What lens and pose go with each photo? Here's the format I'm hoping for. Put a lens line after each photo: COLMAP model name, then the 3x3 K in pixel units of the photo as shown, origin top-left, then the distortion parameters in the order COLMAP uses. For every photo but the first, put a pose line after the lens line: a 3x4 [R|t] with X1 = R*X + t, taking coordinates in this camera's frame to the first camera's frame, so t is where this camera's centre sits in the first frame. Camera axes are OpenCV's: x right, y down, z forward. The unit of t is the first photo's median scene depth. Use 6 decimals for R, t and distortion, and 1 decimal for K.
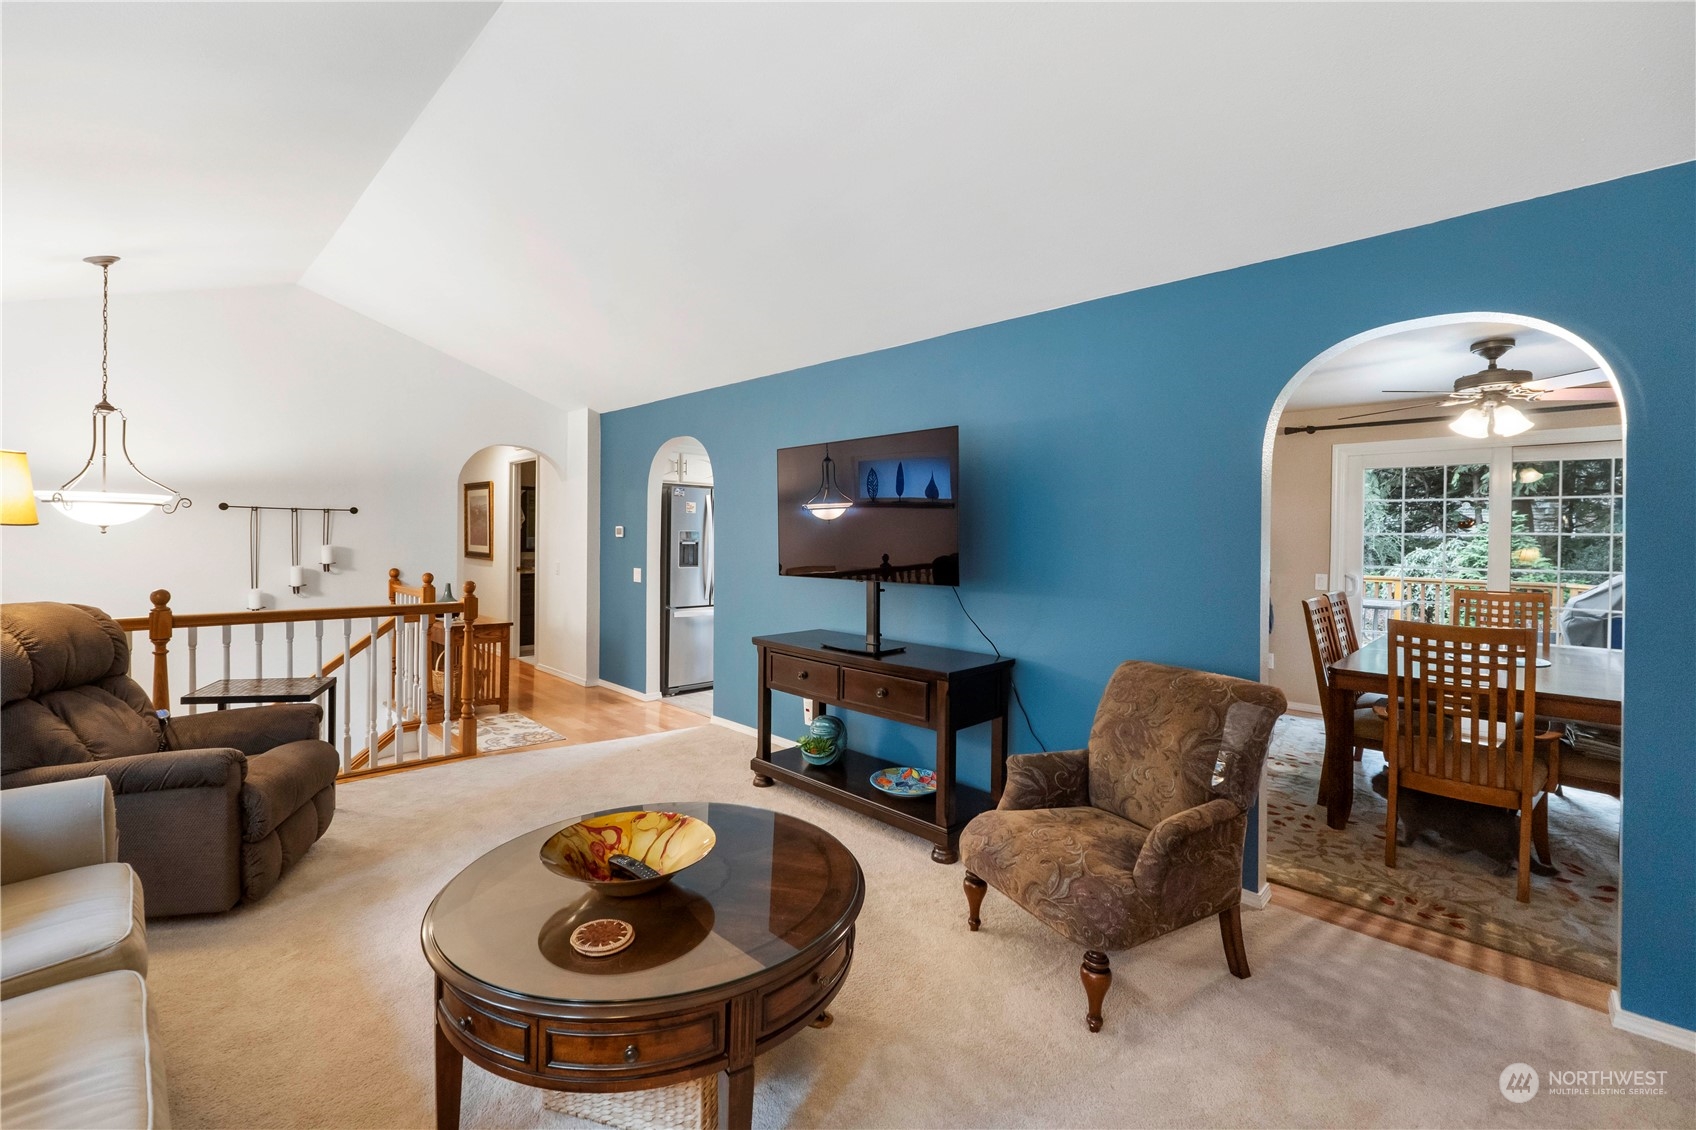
lens RADIAL K [[731.8, 0, 850.6], [0, 731.8, 534.2], [0, 0, 1]] dist [-0.001789, -0.000035]
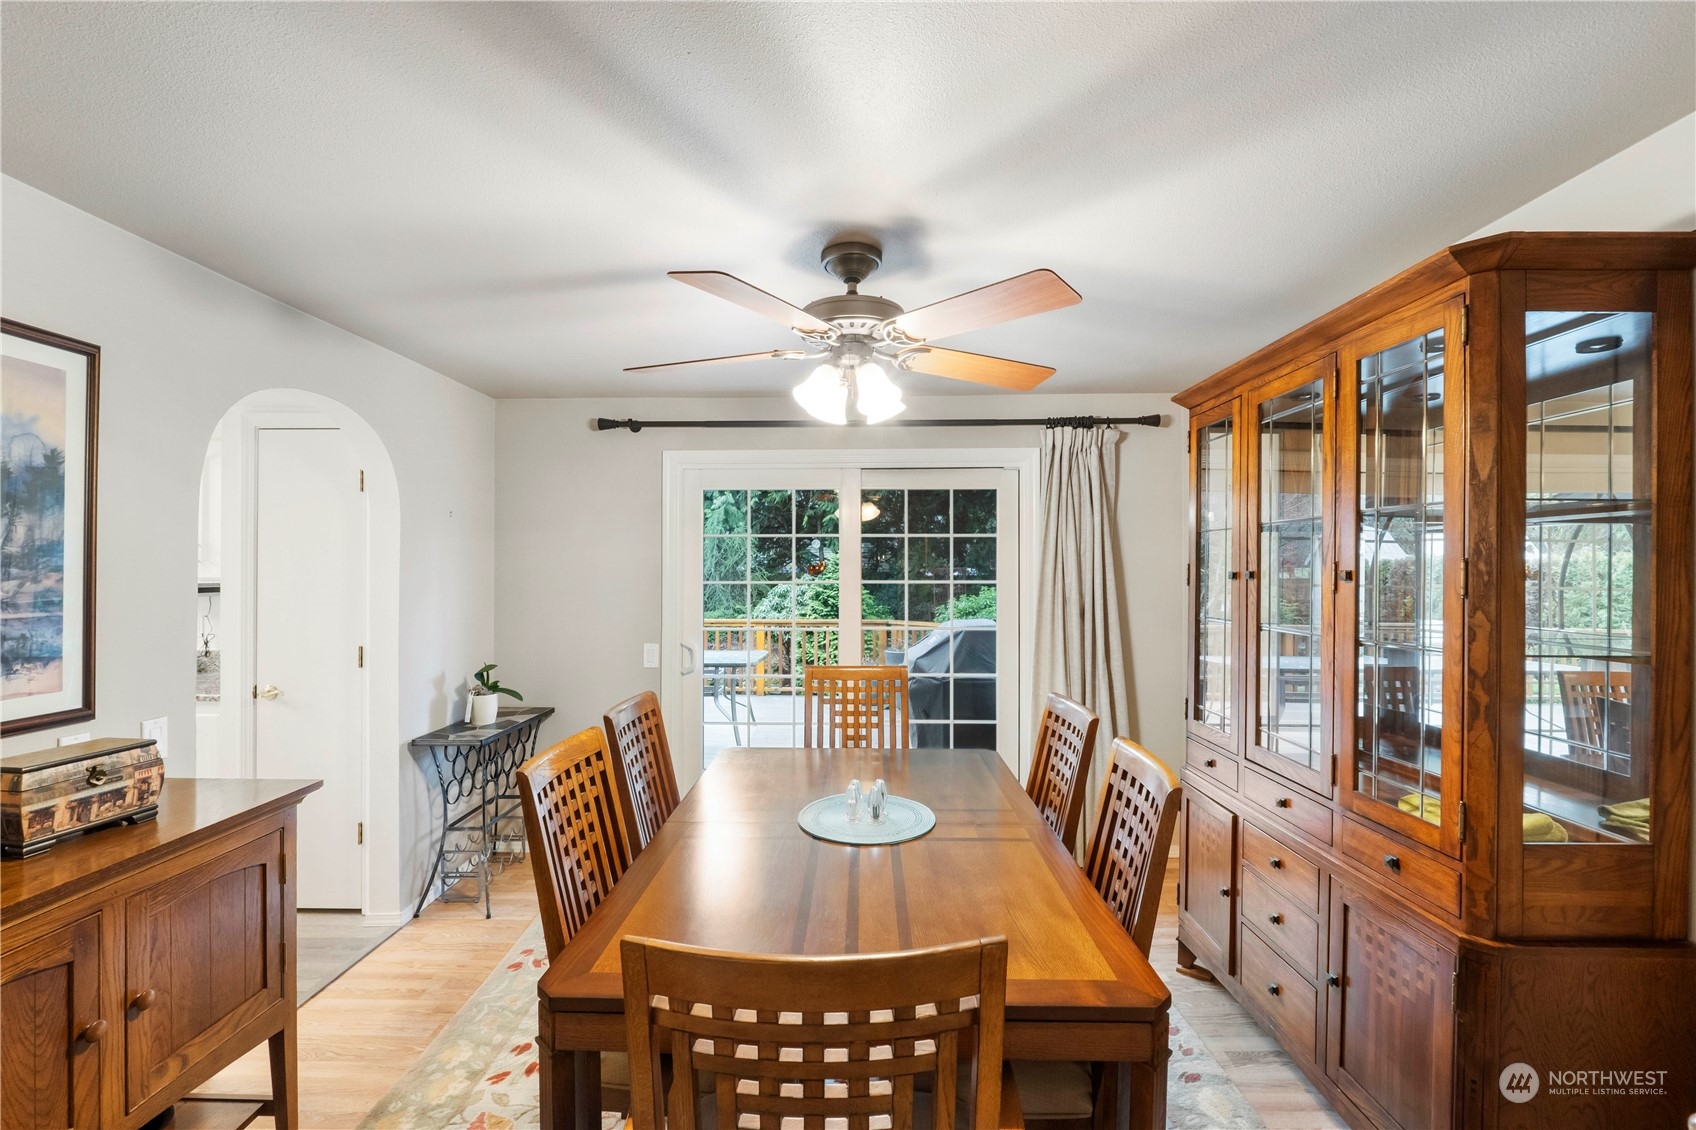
lens RADIAL K [[731.8, 0, 847.9], [0, 731.8, 568.9], [0, 0, 1]] dist [-0.001789, -0.000035]
pose [[0.733135, -0.010719, 0.679998, 0.354054], [0.011088, 0.999931, 0.003808, -0.015082], [-0.679992, 0.004748, 0.733204, 0.425572]]
